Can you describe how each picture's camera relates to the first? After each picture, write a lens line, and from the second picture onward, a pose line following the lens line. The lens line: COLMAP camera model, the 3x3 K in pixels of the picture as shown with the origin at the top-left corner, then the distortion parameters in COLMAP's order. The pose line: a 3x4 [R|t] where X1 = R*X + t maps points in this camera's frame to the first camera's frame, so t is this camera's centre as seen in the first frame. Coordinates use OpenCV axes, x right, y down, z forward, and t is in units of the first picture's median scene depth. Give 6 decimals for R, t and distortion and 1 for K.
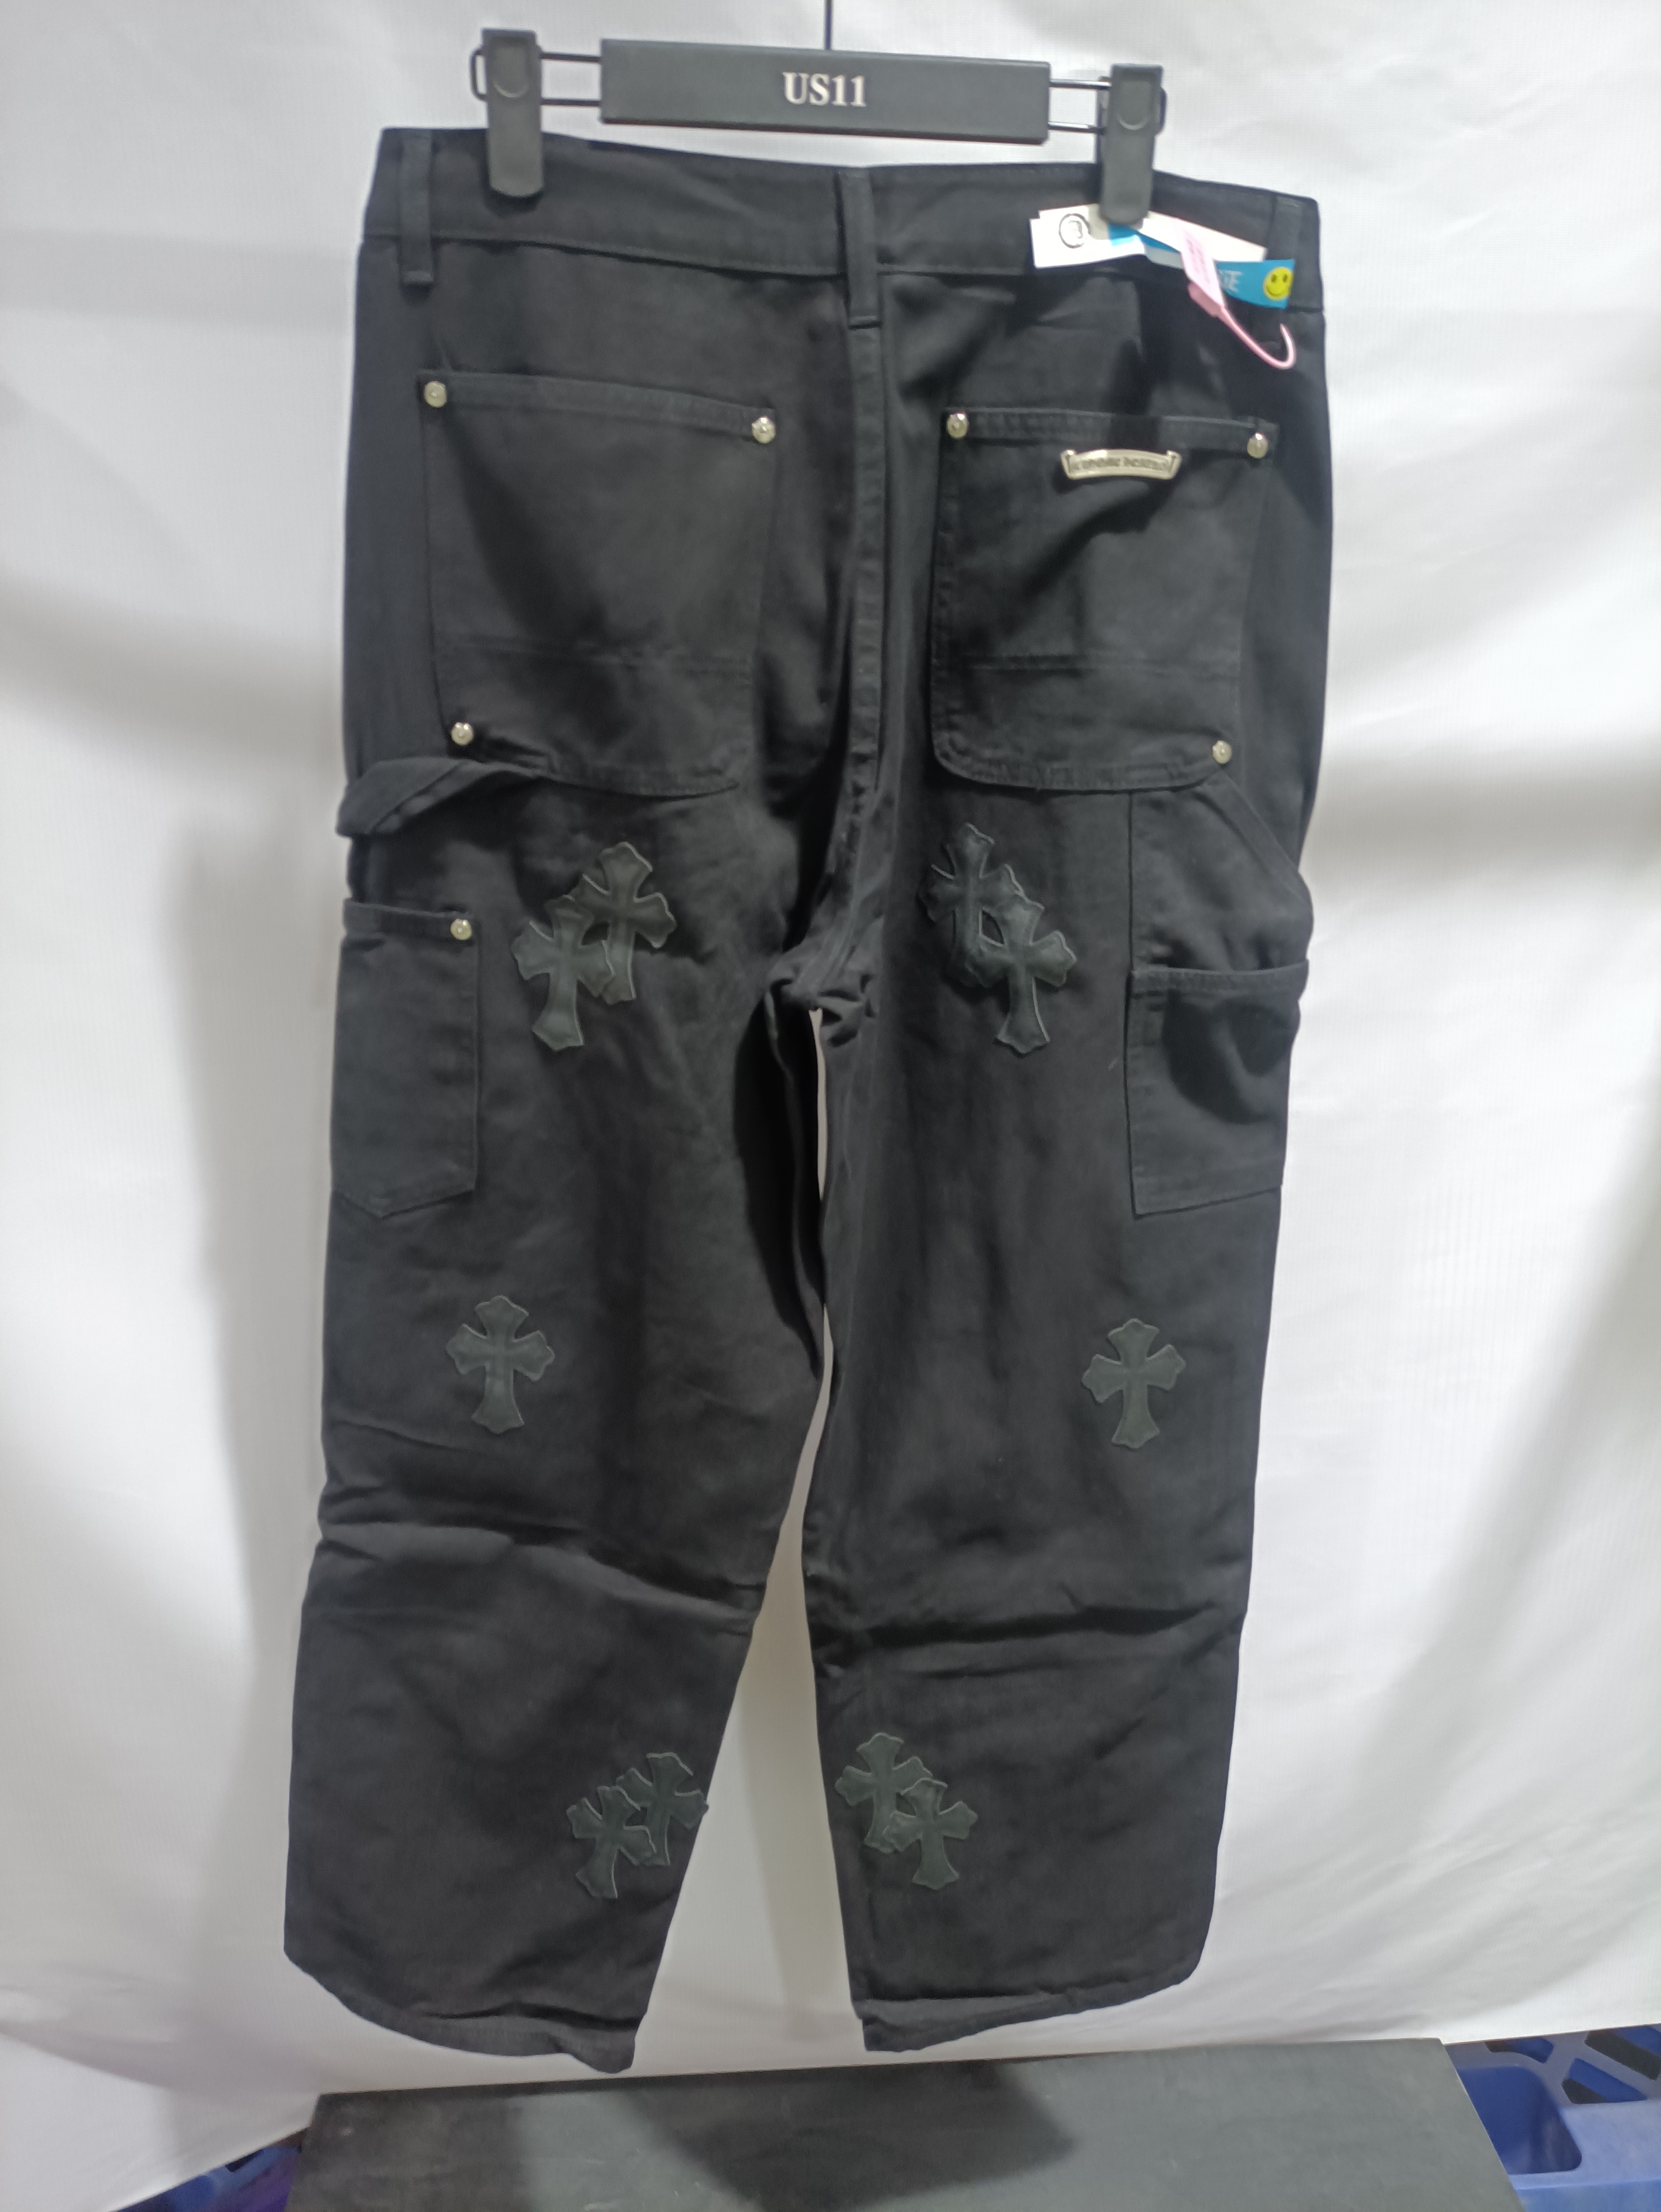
lens RADIAL K [[1585.7, 0, 836.8], [0, 1585.7, 1119.3], [0, 0, 1]] dist [0.051734, -0.093254]
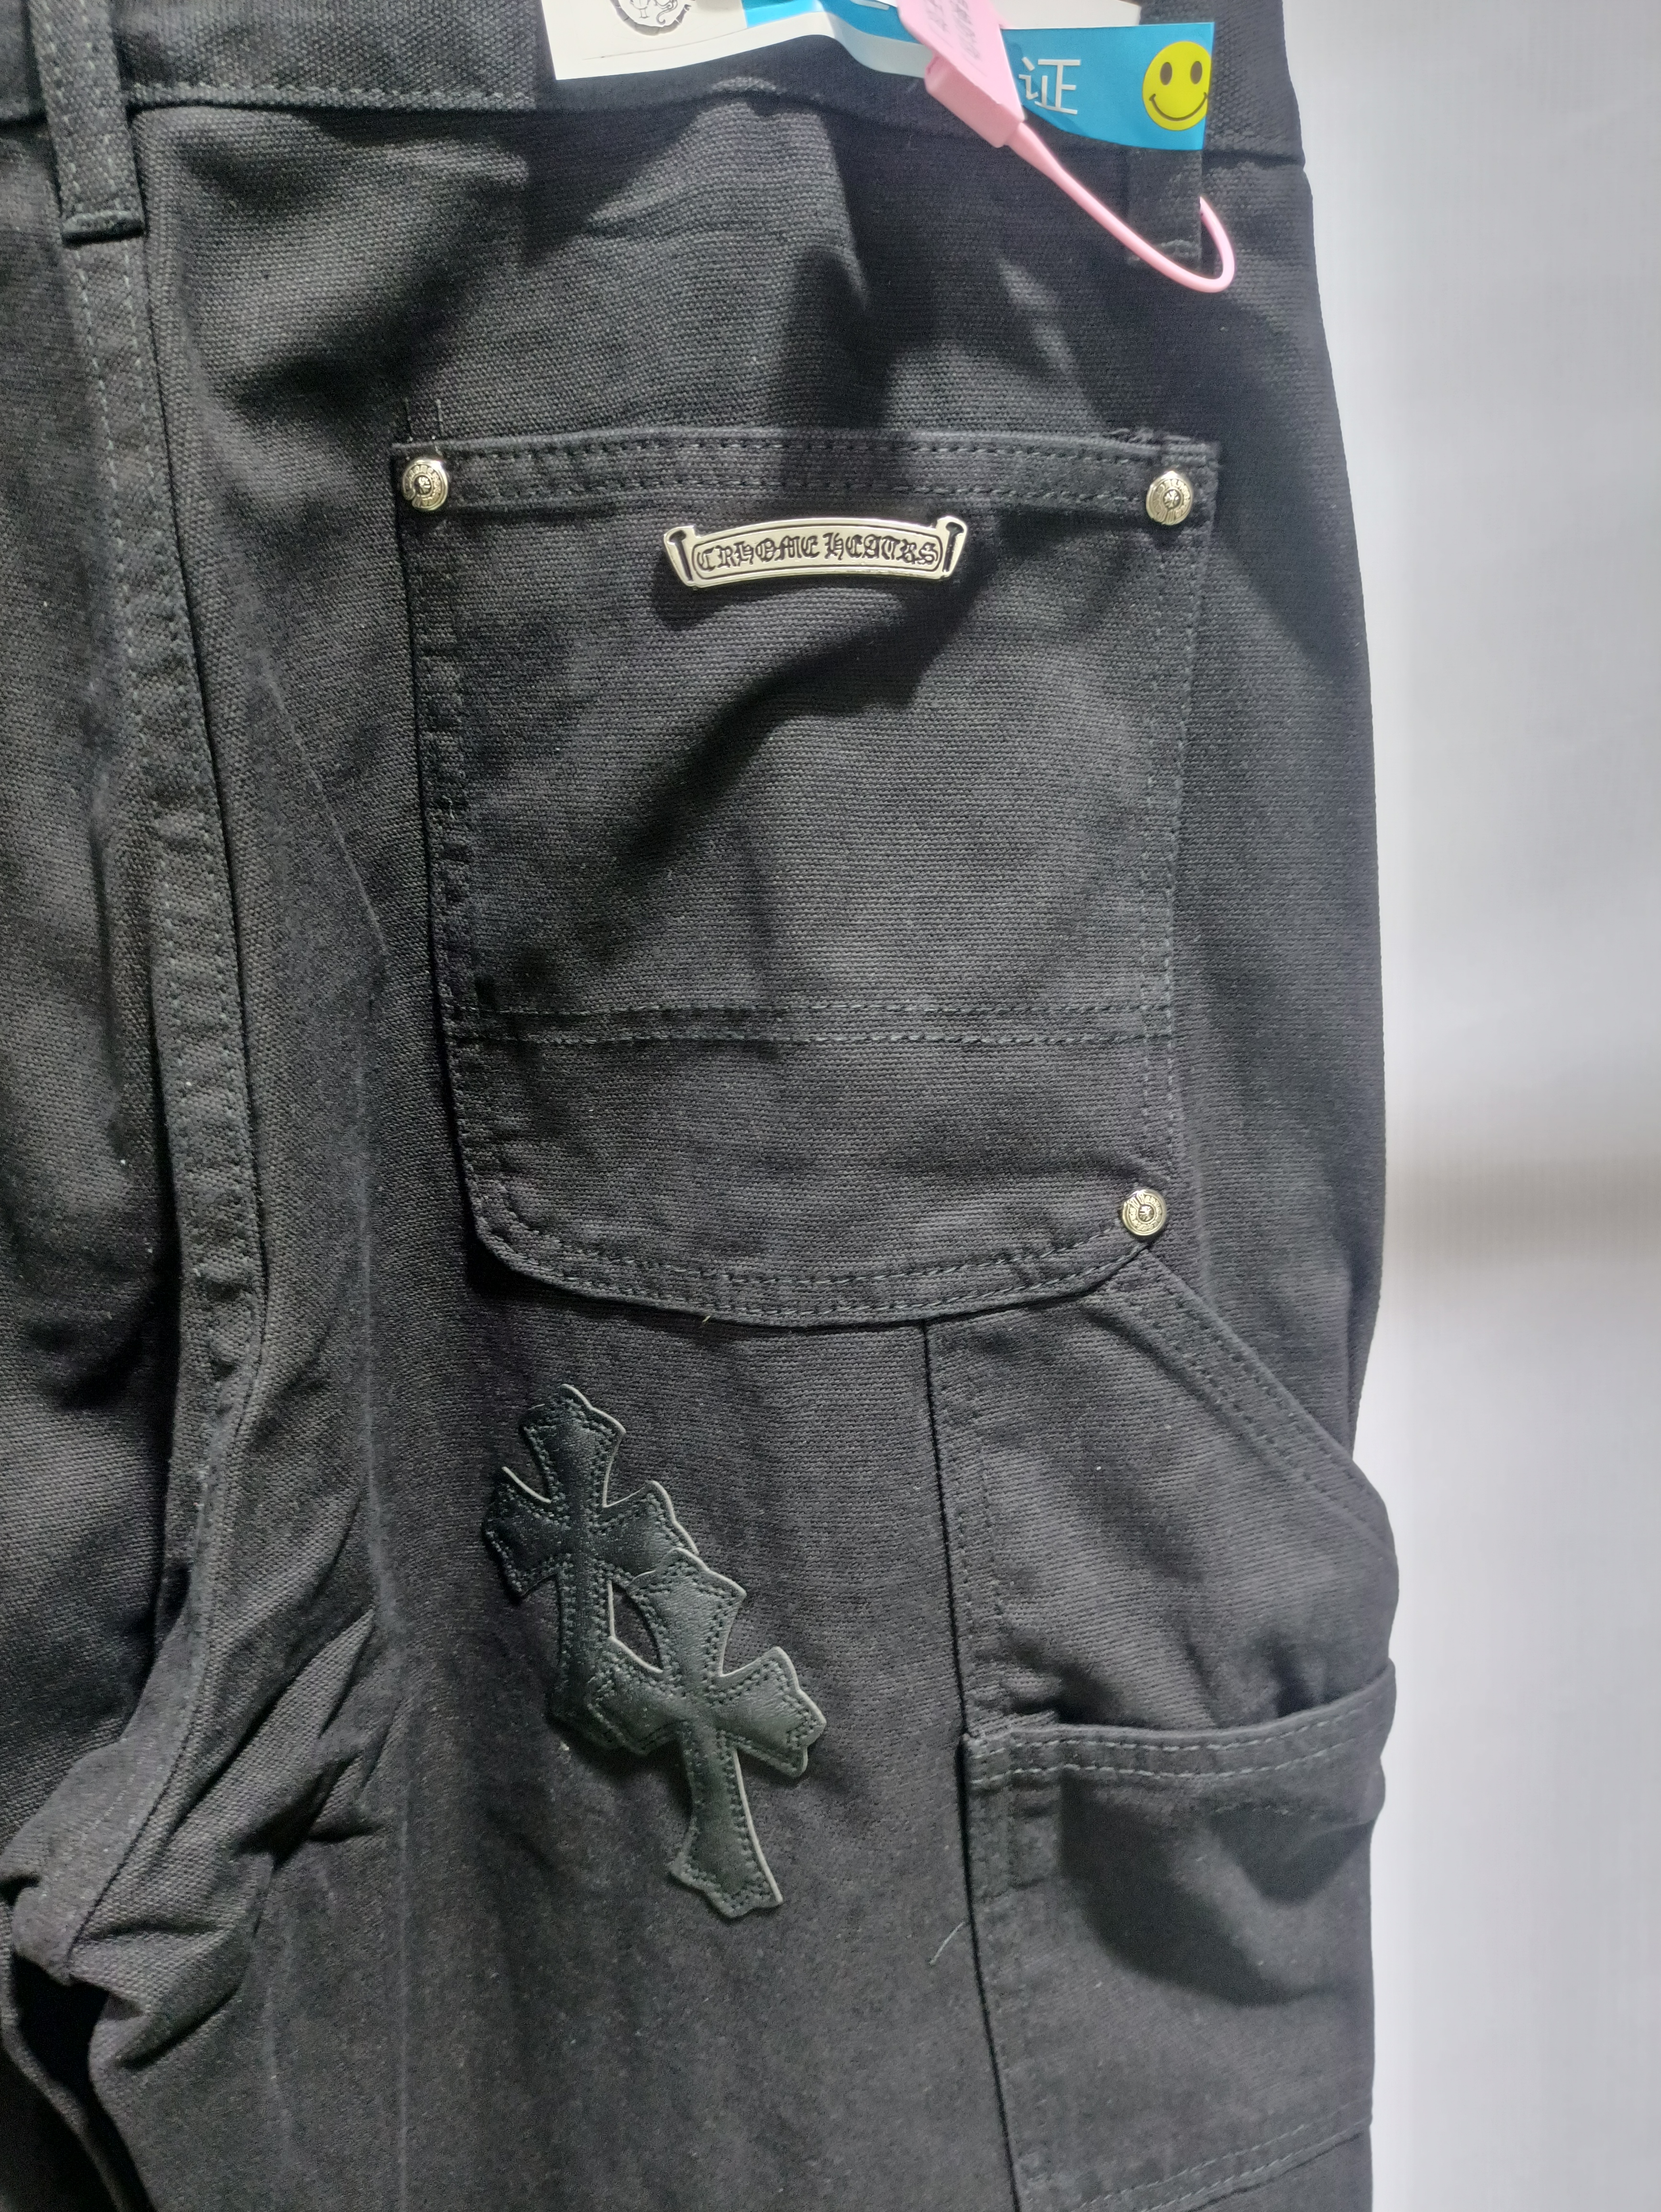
lens RADIAL K [[1721.9, 0, 833.4], [0, 1721.9, 1121.2], [0, 0, 1]] dist [-0.002997, -0.008575]
pose [[0.998849, -0.042246, -0.022700, 0.174822], [0.039102, 0.991443, -0.124544, -0.204454], [0.027767, 0.123513, 0.991954, 0.560262]]
